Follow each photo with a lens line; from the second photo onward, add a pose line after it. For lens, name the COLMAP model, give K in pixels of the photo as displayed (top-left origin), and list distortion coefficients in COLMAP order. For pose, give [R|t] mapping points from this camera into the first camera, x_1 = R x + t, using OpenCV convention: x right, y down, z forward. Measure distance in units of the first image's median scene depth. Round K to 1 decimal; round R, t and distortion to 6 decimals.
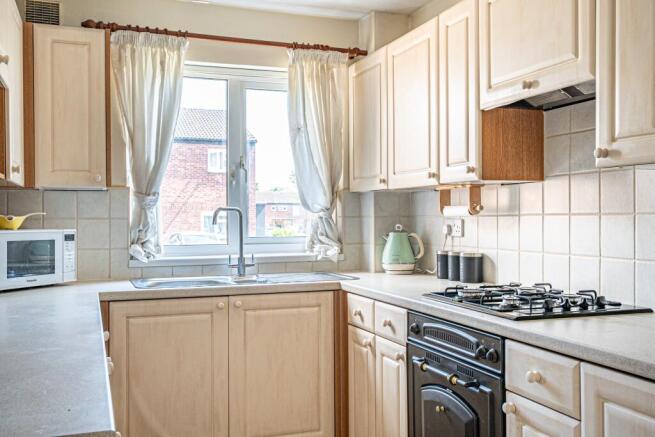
lens RADIAL K [[647.8, 0, 327.5], [0, 647.8, 218.5], [0, 0, 1]] dist [0.017165, 0.018067]
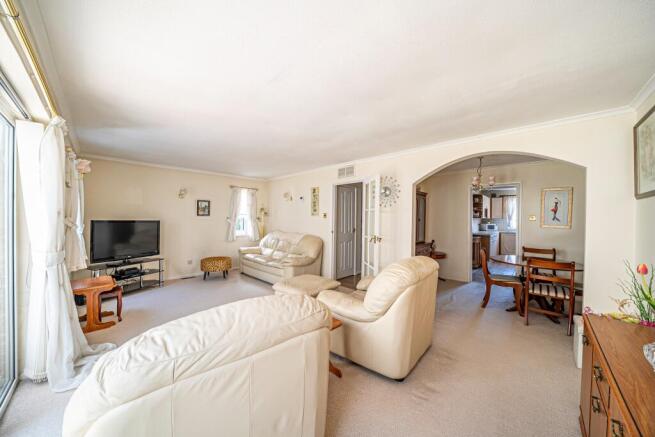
lens RADIAL K [[225.2, 0, 325.6], [0, 225.2, 217.9], [0, 0, 1]] dist [-0.016805, 0.000029]
pose [[0.426610, 0.011502, -0.904363, 1.164656], [-0.015558, 0.999865, 0.005377, -0.040600], [0.904302, 0.011776, 0.426731, -2.026868]]
